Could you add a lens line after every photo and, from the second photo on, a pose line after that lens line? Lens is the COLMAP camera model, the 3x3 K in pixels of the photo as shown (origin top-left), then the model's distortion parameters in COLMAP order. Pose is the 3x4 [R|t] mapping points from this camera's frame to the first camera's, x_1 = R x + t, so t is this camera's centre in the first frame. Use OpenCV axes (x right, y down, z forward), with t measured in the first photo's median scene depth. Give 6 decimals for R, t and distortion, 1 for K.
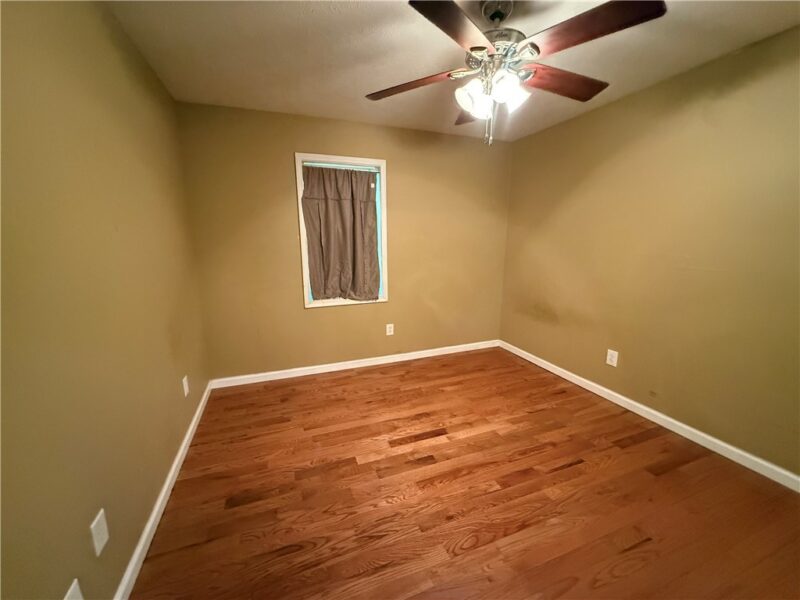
lens RADIAL K [[319.4, 0, 399.8], [0, 319.4, 301.4], [0, 0, 1]] dist [-0.000470, 0.000093]
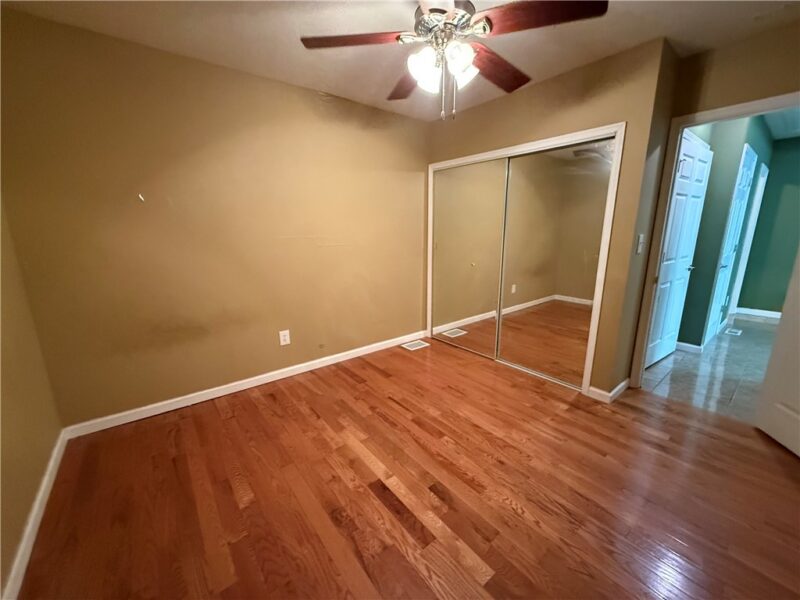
lens RADIAL K [[319.4, 0, 399.8], [0, 319.4, 301.4], [0, 0, 1]] dist [-0.000470, 0.000093]
pose [[-0.309924, -0.201919, 0.929072, -0.492495], [0.195730, 0.942707, 0.270175, -0.177957], [-0.930396, 0.265581, -0.252646, 1.073248]]
